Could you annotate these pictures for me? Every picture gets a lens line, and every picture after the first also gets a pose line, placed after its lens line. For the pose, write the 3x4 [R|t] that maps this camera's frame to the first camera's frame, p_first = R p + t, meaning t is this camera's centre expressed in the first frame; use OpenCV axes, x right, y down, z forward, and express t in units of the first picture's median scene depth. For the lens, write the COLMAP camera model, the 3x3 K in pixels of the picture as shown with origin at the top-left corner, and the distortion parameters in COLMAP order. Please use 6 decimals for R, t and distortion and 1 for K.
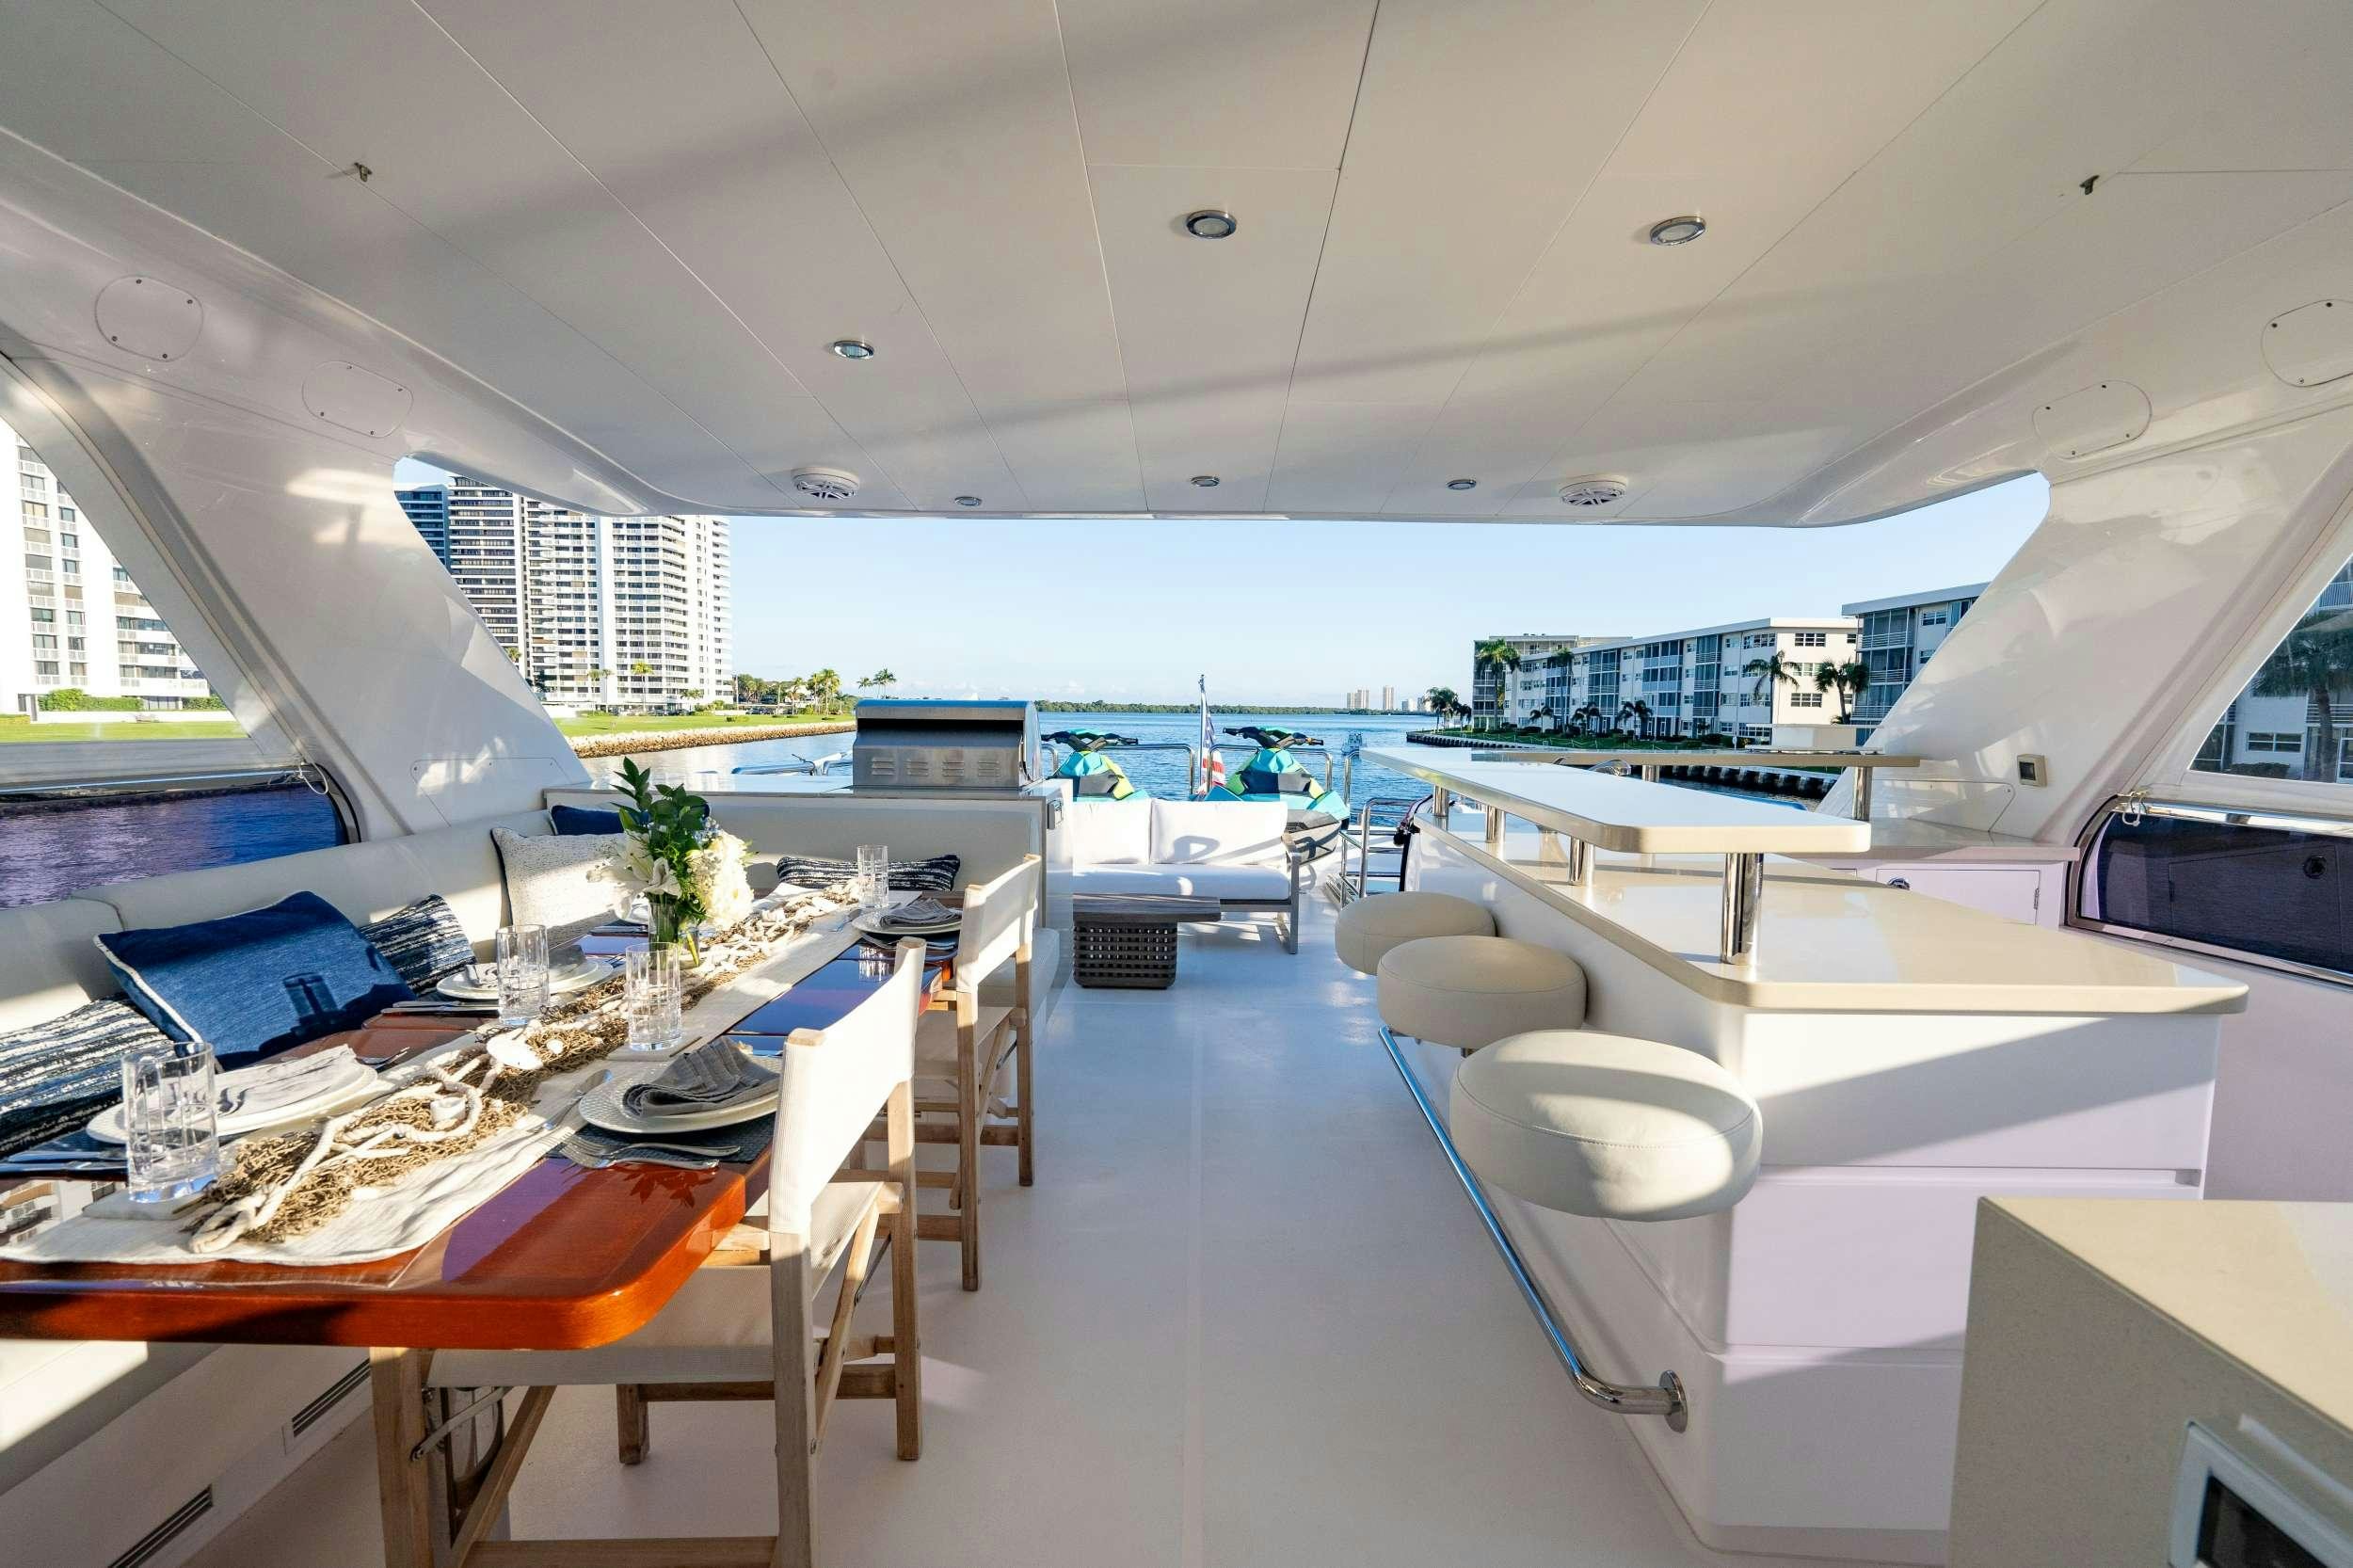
lens RADIAL K [[1105.2, 0, 1179.9], [0, 1105.2, 775.7], [0, 0, 1]] dist [-0.001360, 0.000030]
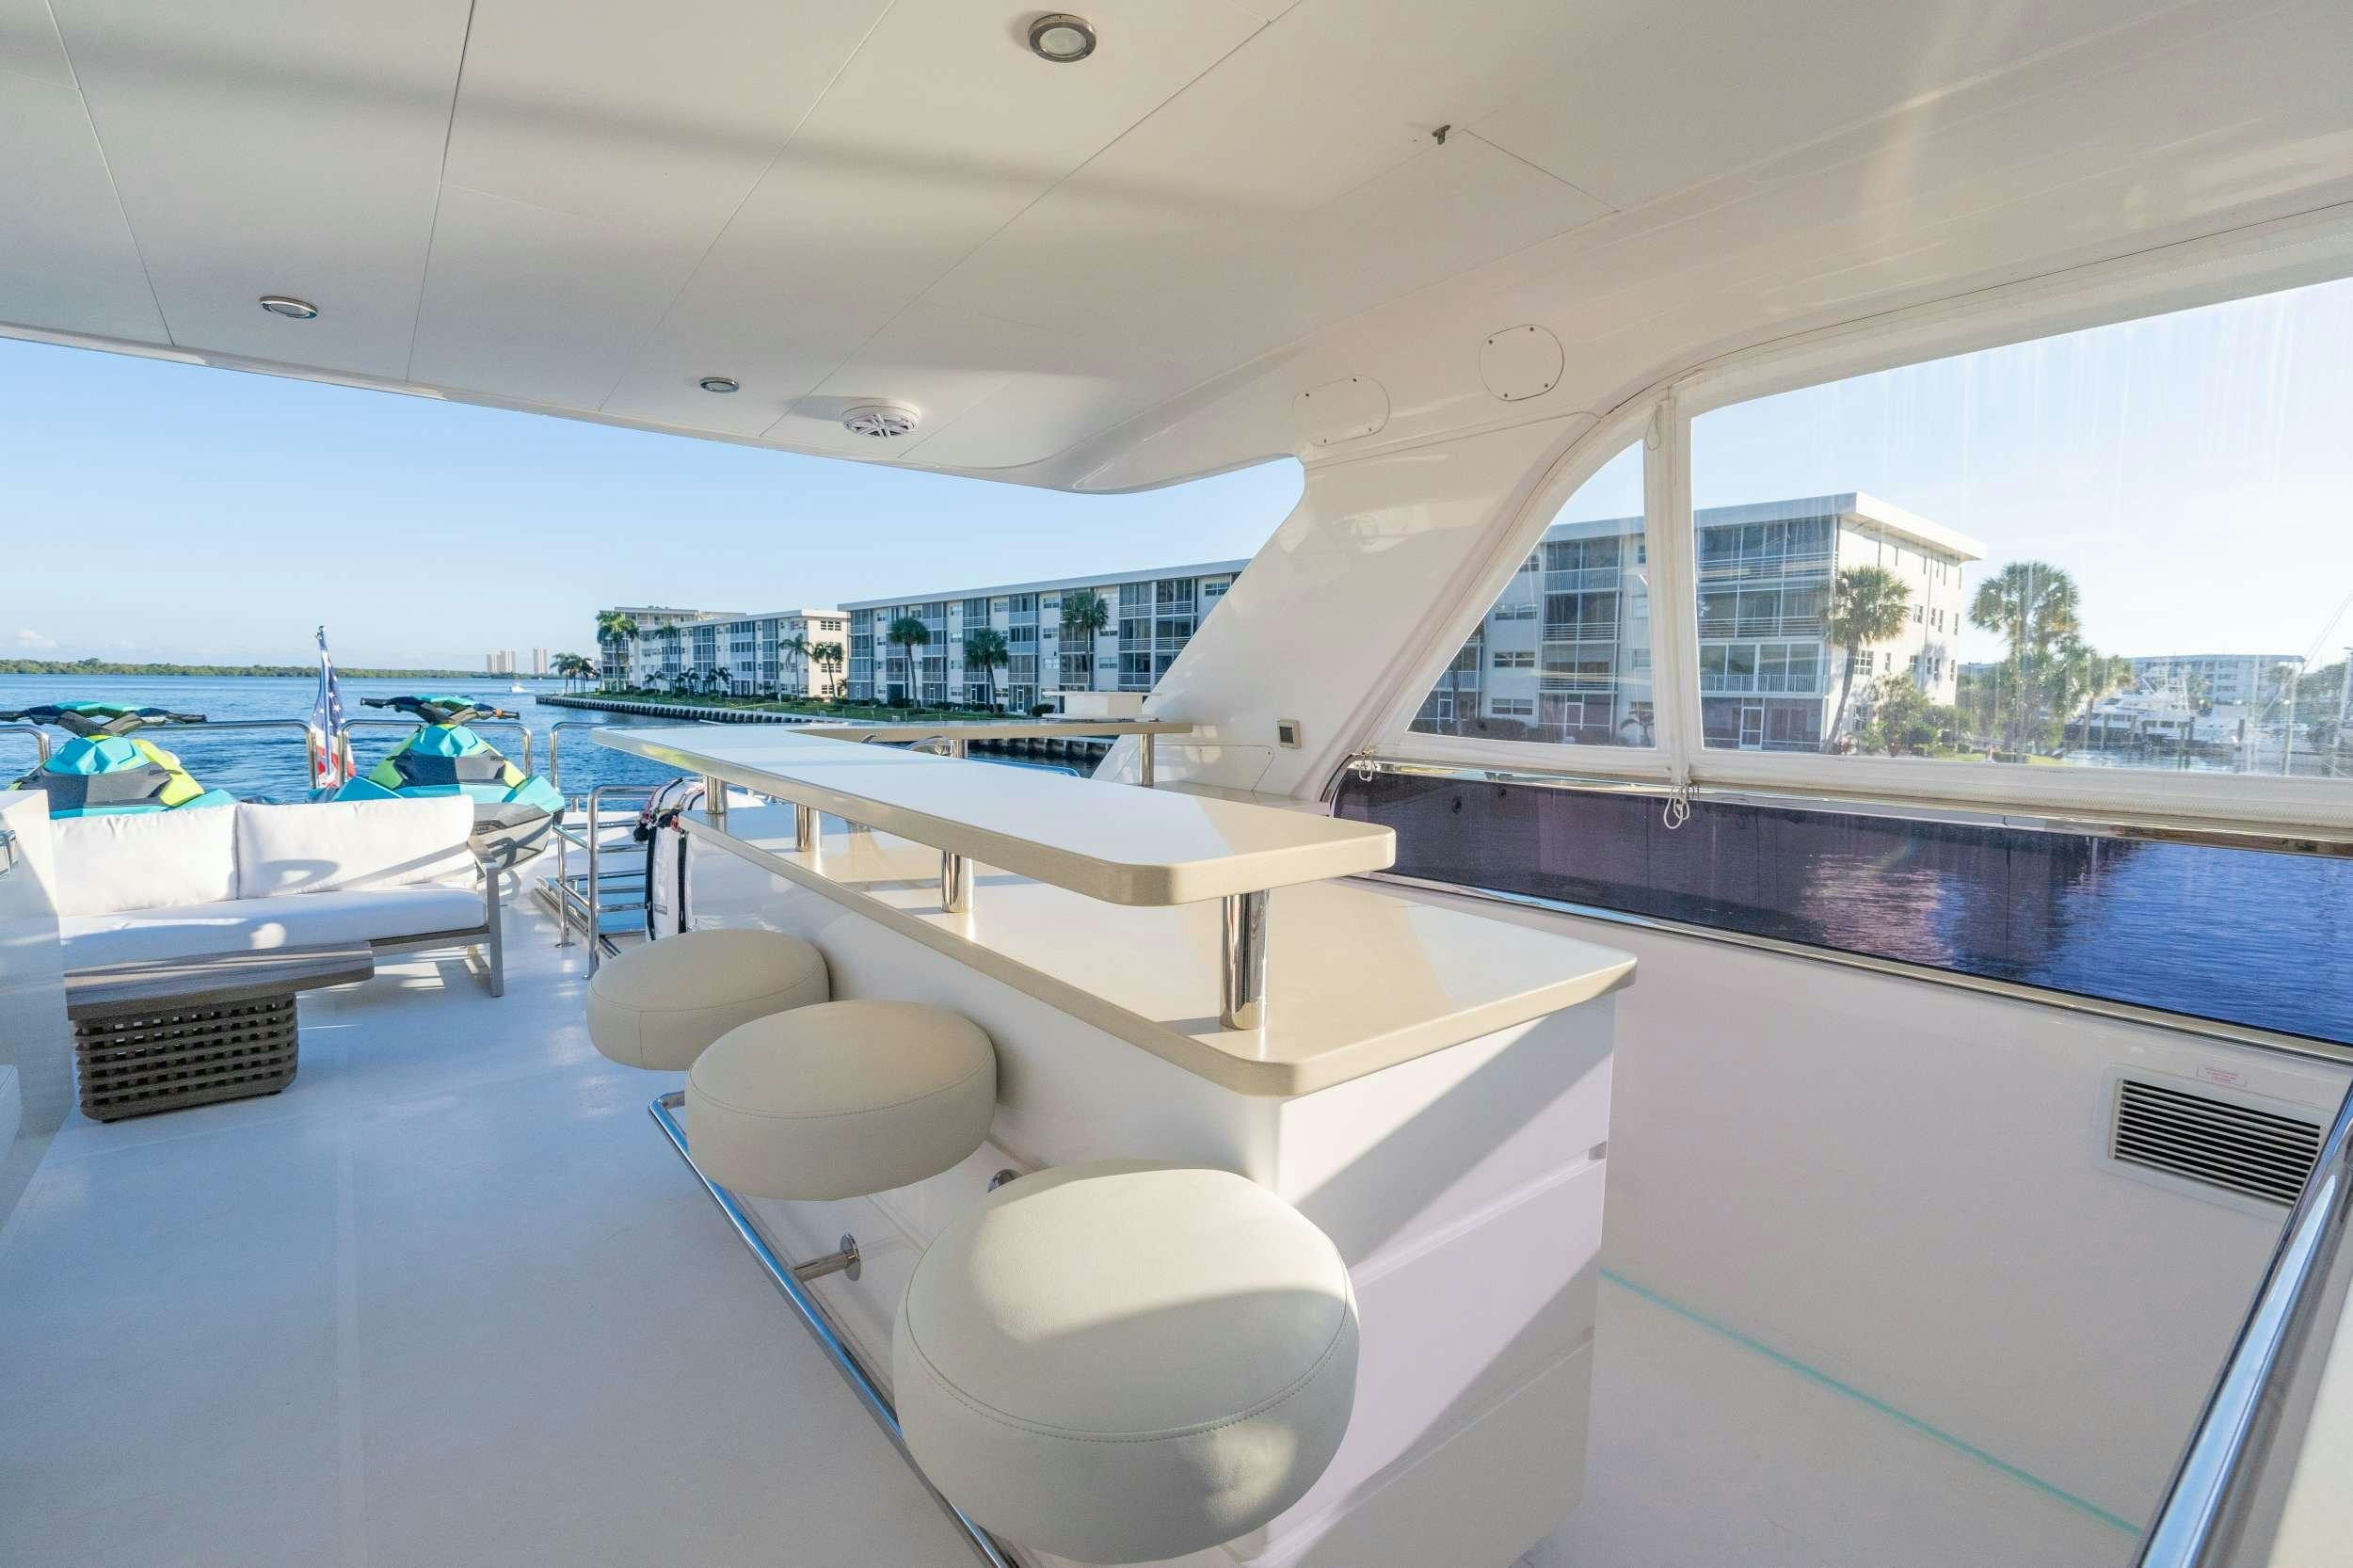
lens RADIAL K [[1066.6, 0, 1174.4], [0, 1066.6, 796.0], [0, 0, 1]] dist [-0.001209, -0.000396]
pose [[0.773507, -0.064607, 0.630486, 0.013230], [0.031966, 0.997502, 0.062999, -0.010603], [-0.632981, -0.028576, 0.773640, 0.201660]]
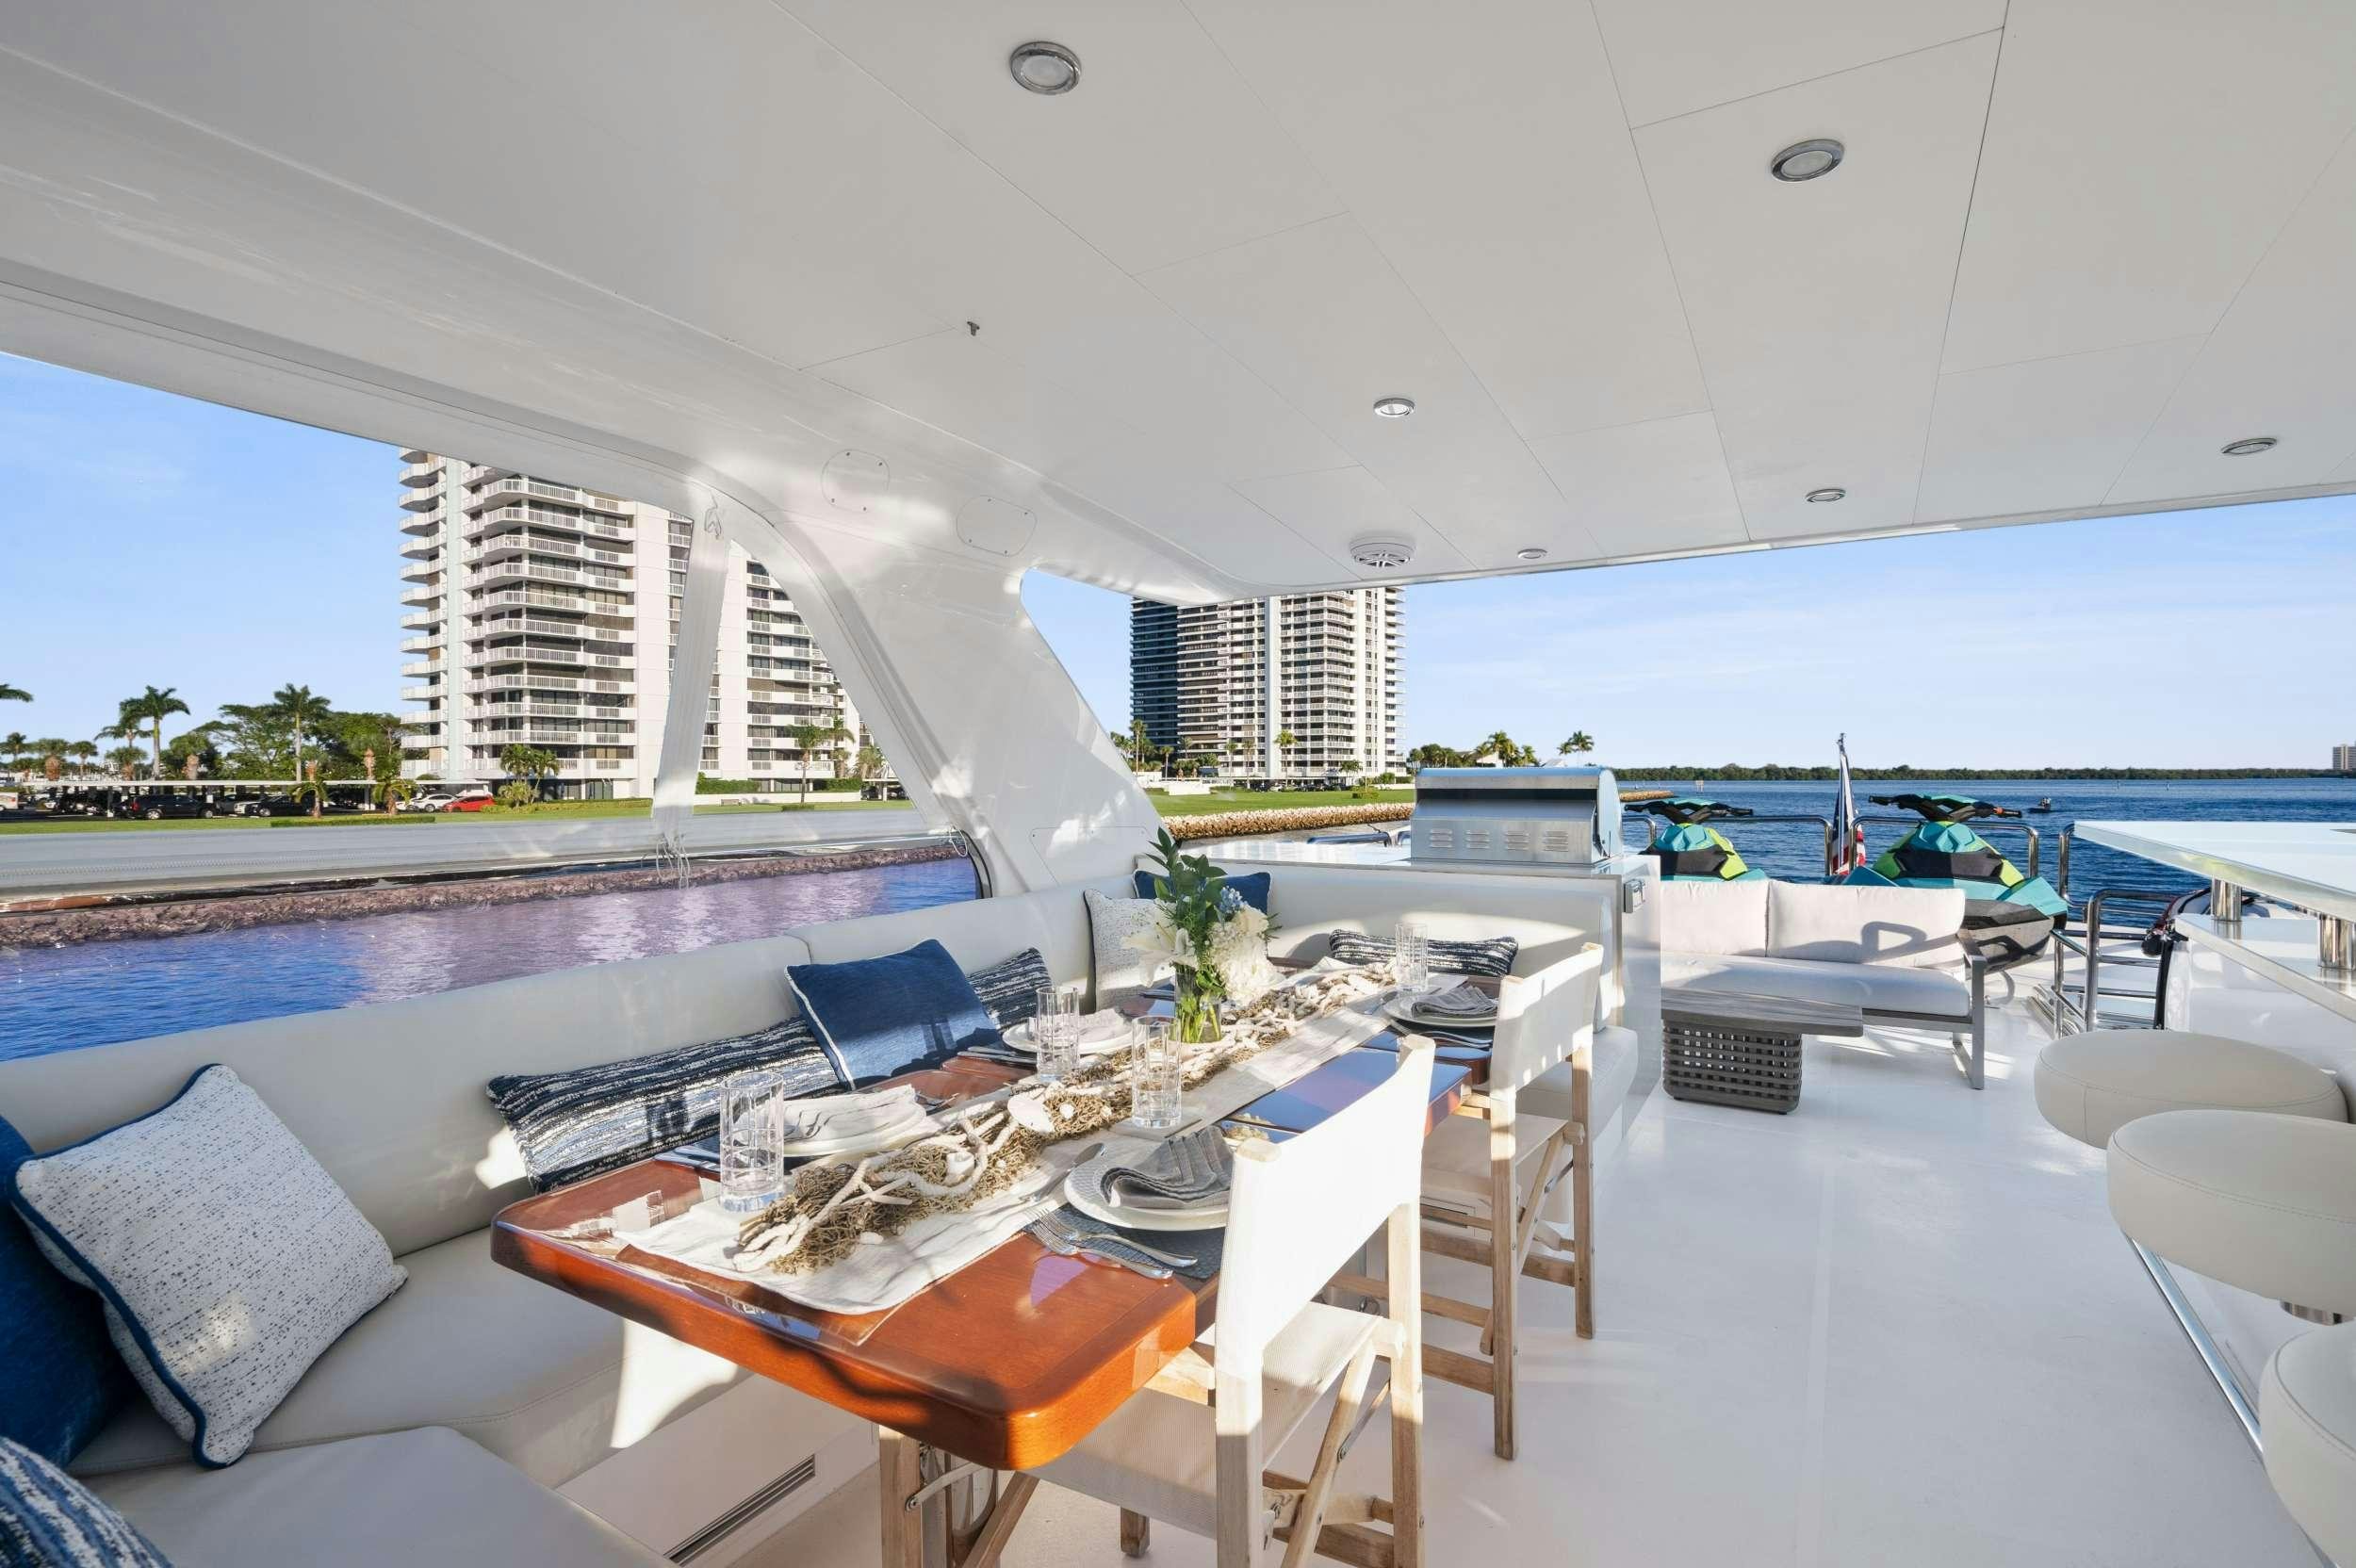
lens RADIAL K [[1106.6, 0, 1181.4], [0, 1106.6, 775.7], [0, 0, 1]] dist [-0.001360, 0.000030]
pose [[0.865050, -0.014049, -0.501489, 0.017597], [-0.017614, 0.998141, -0.058346, -0.002679], [0.501376, 0.059305, 0.863194, 0.061395]]
